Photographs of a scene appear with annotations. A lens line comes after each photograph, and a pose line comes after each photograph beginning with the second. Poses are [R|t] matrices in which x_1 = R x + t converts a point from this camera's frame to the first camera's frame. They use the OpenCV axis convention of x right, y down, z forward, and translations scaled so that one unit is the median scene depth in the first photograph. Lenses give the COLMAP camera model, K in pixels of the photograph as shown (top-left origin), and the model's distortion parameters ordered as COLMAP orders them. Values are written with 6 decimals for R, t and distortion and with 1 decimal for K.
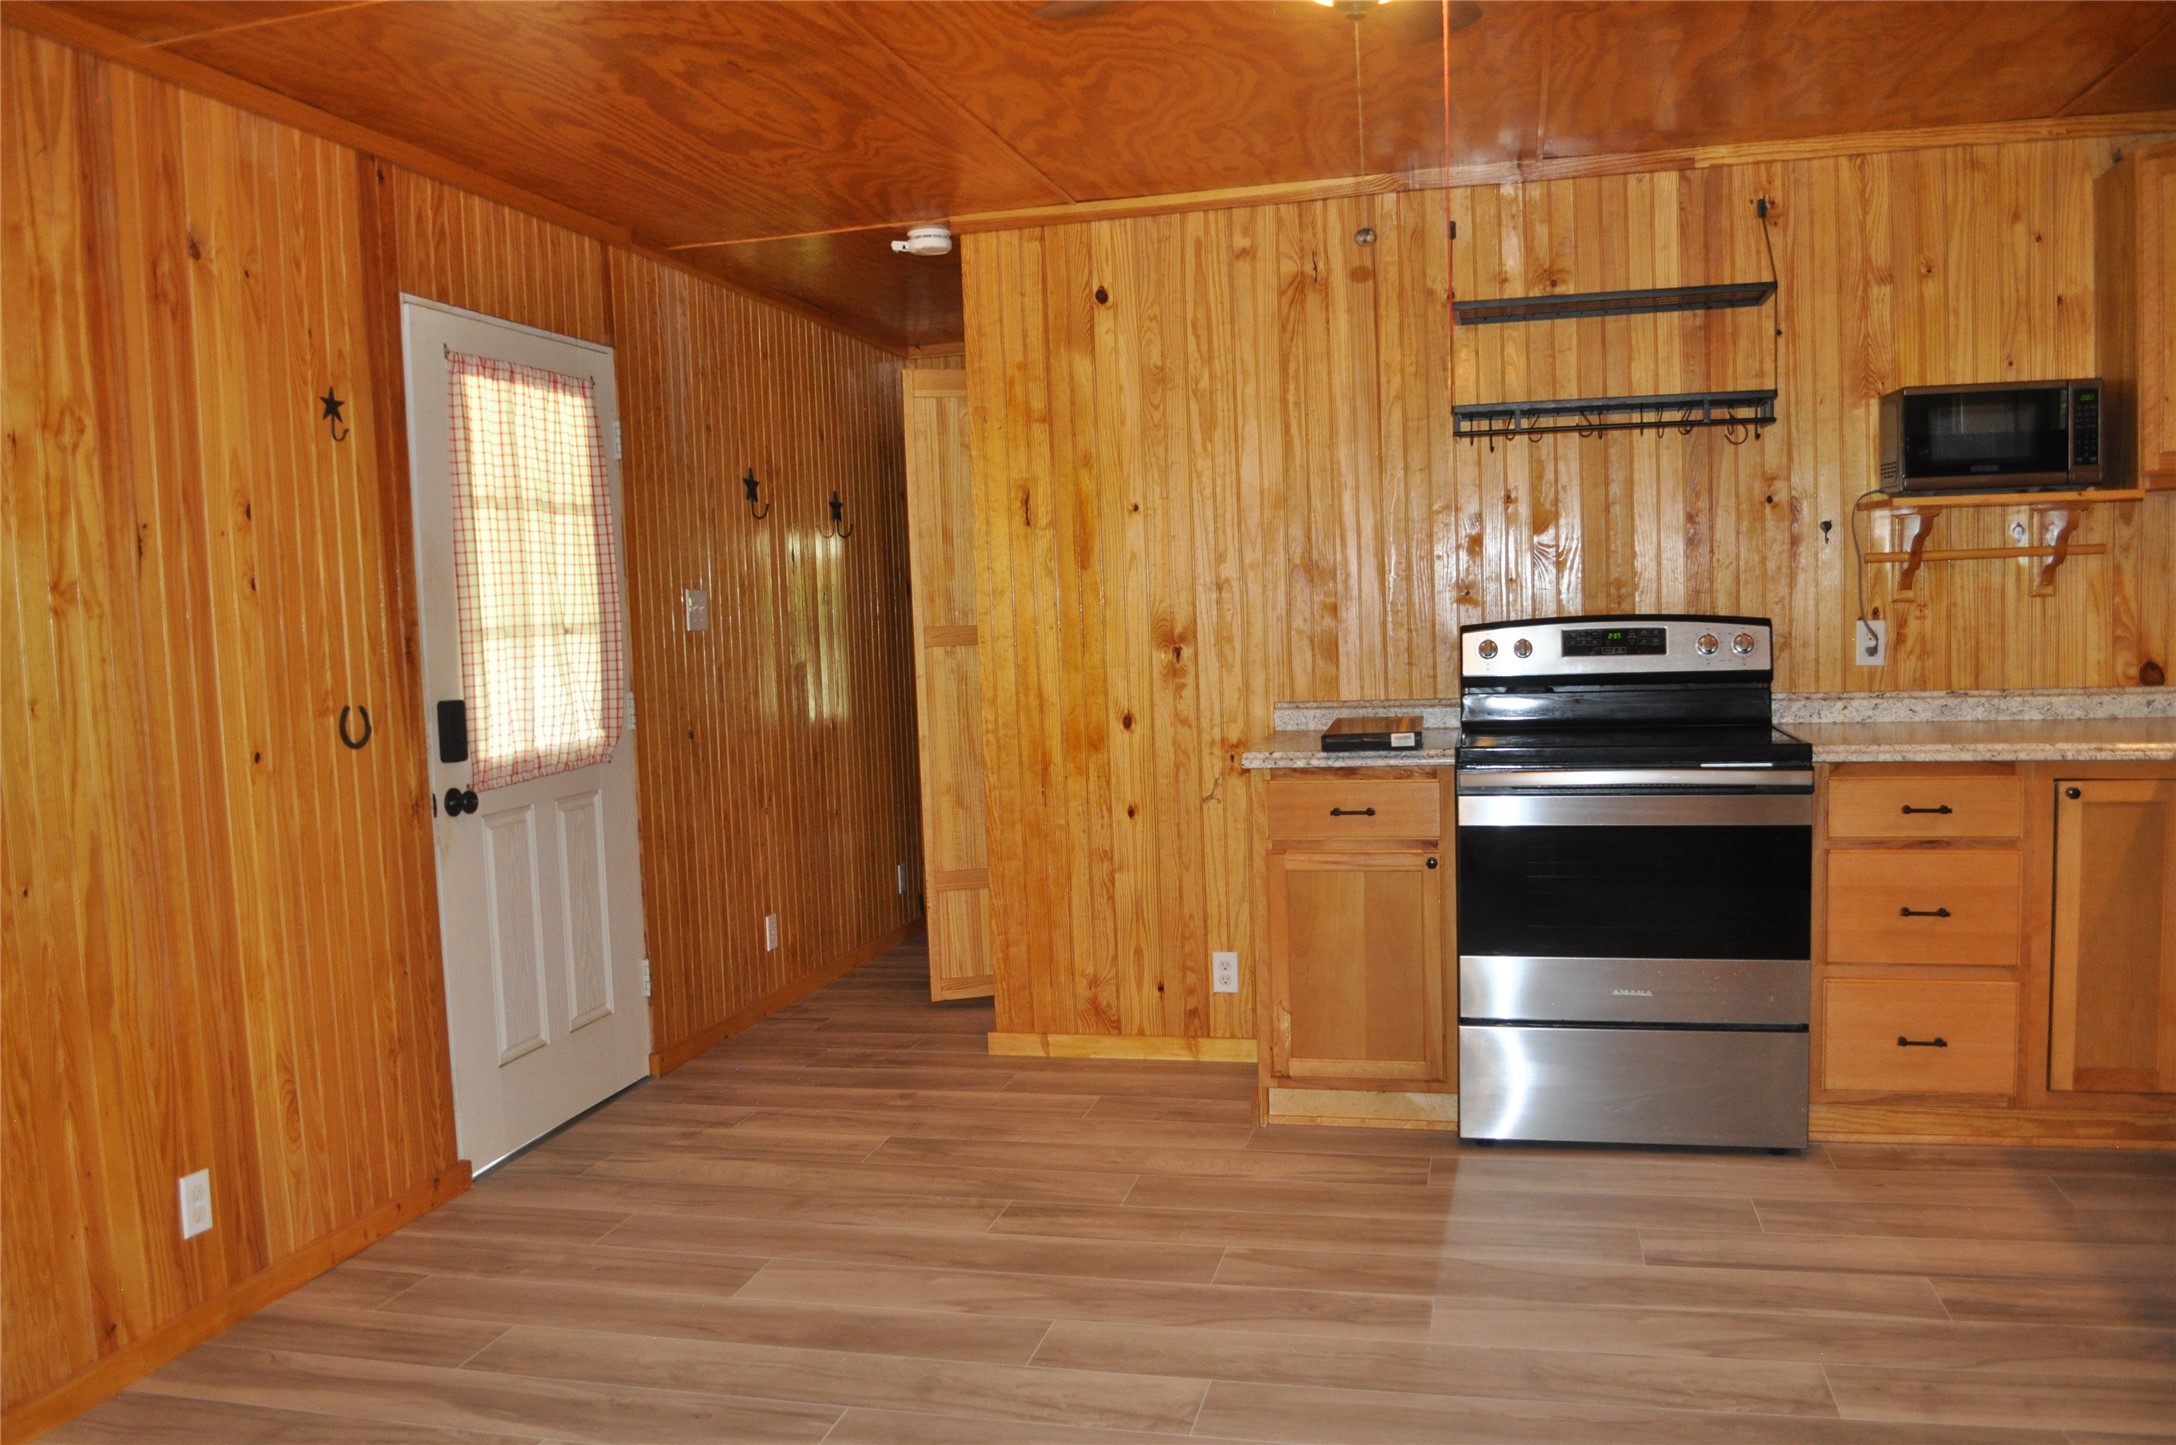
lens RADIAL K [[1710.1, 0, 1079.4], [0, 1710.1, 742.5], [0, 0, 1]] dist [-0.075399, 0.005953]
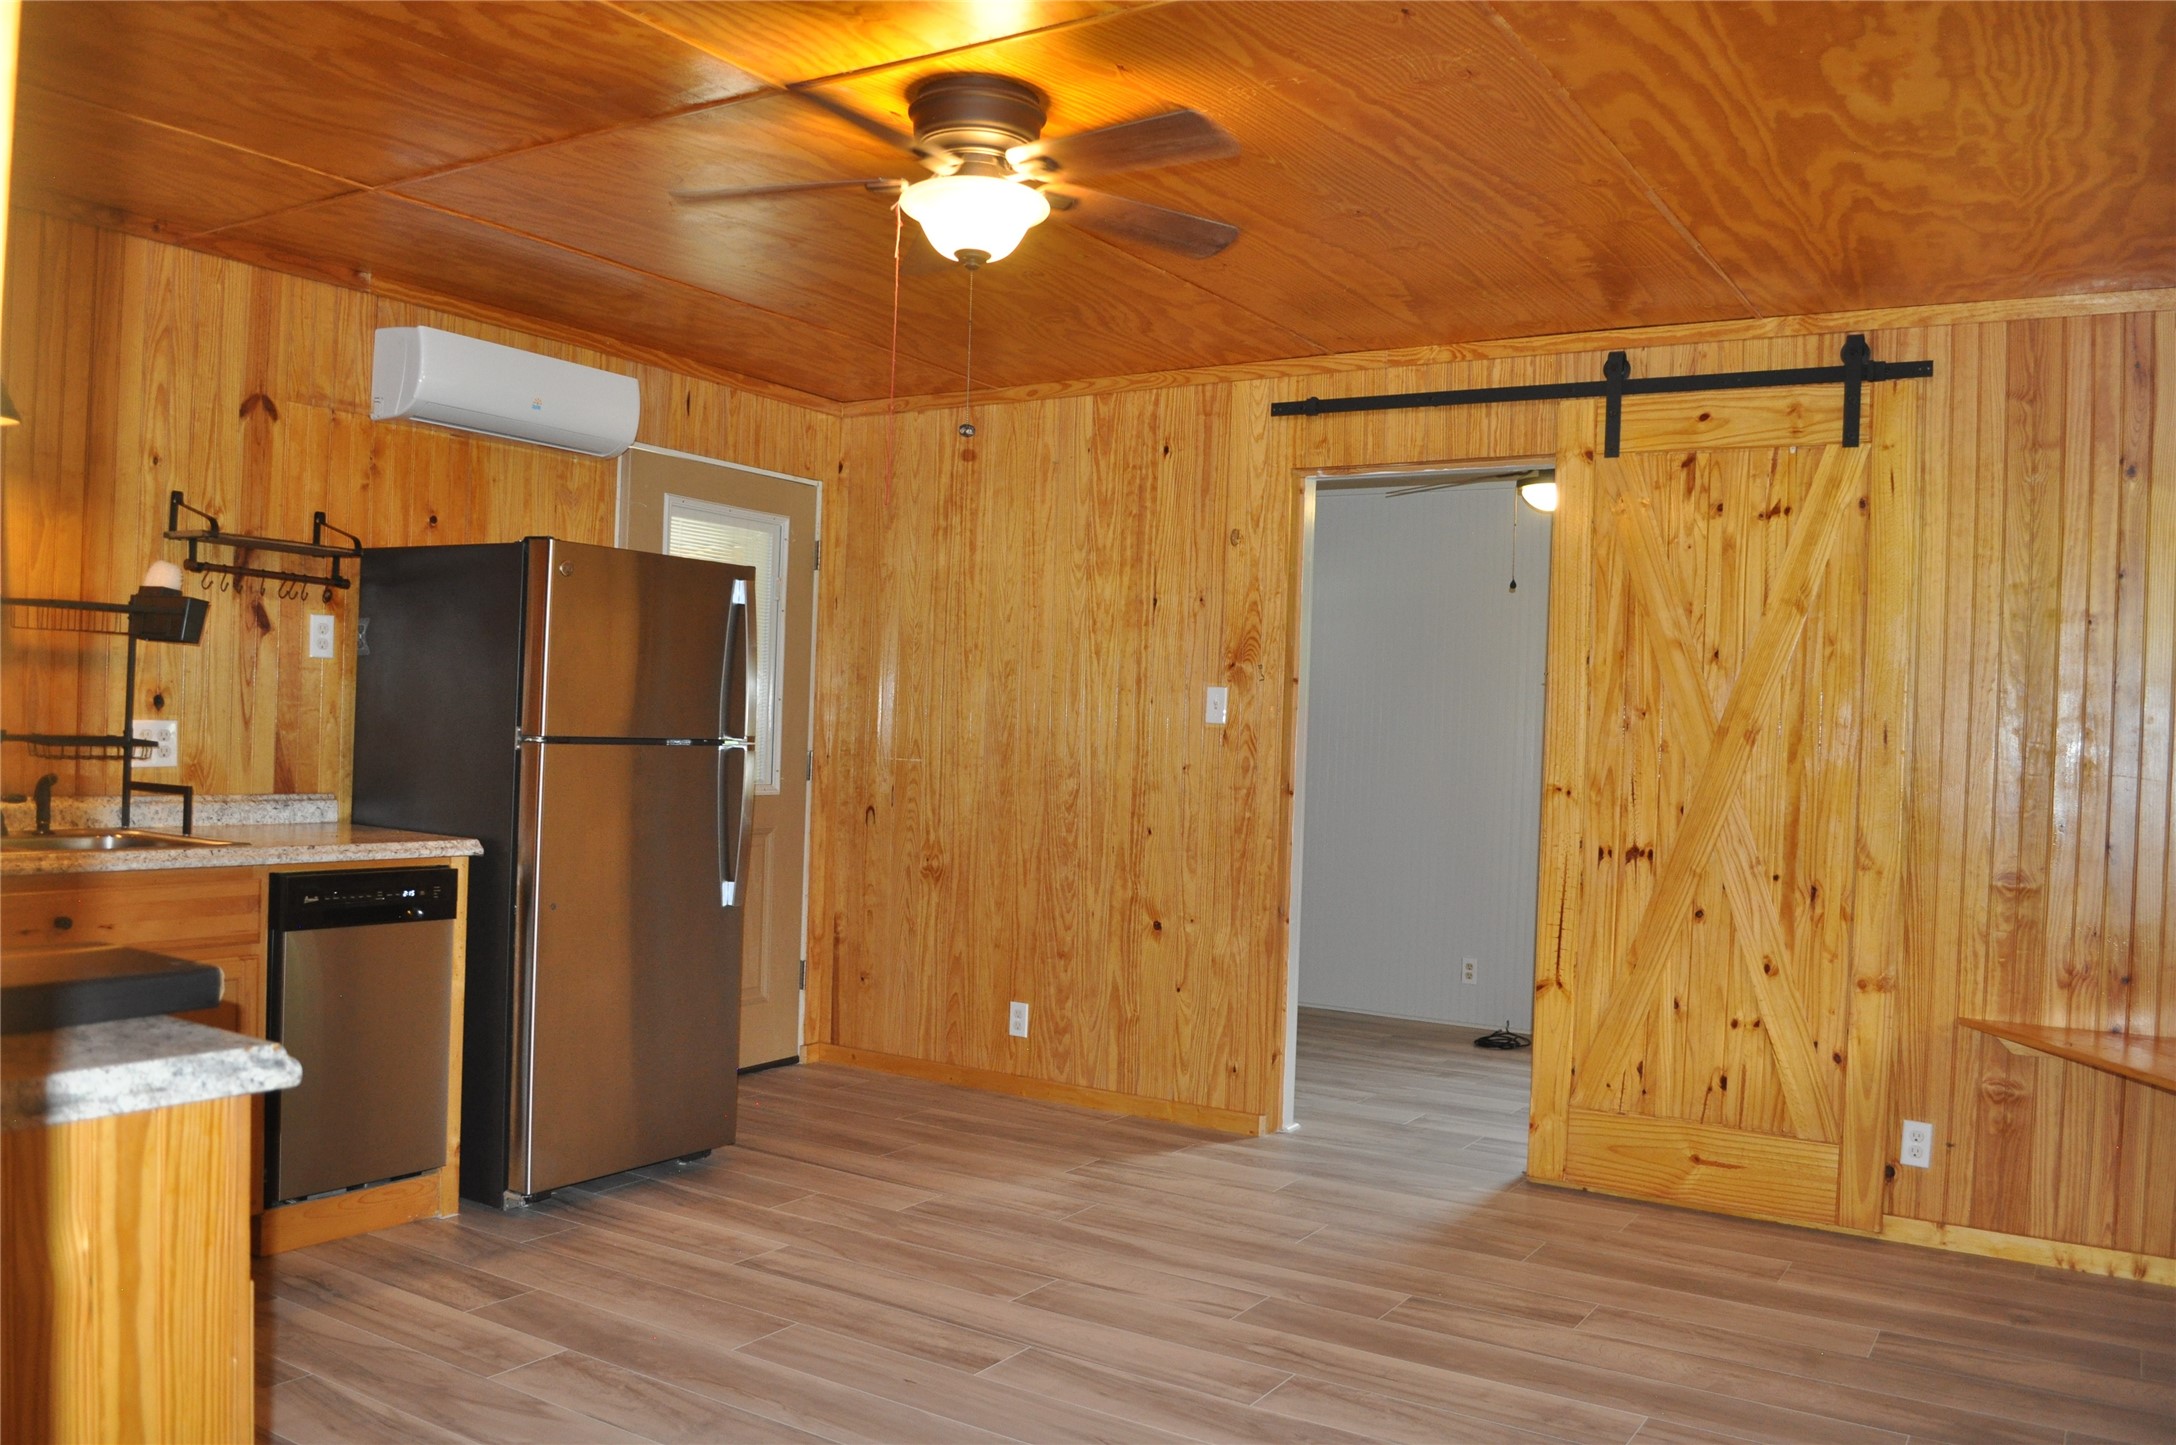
lens RADIAL K [[1710.1, 0, 1079.4], [0, 1710.1, 742.5], [0, 0, 1]] dist [-0.075399, 0.005953]
pose [[-0.948466, -0.000062, 0.316880, -0.186418], [0.025313, 0.996789, 0.075961, -0.082380], [-0.315867, 0.080068, -0.945419, 1.226537]]
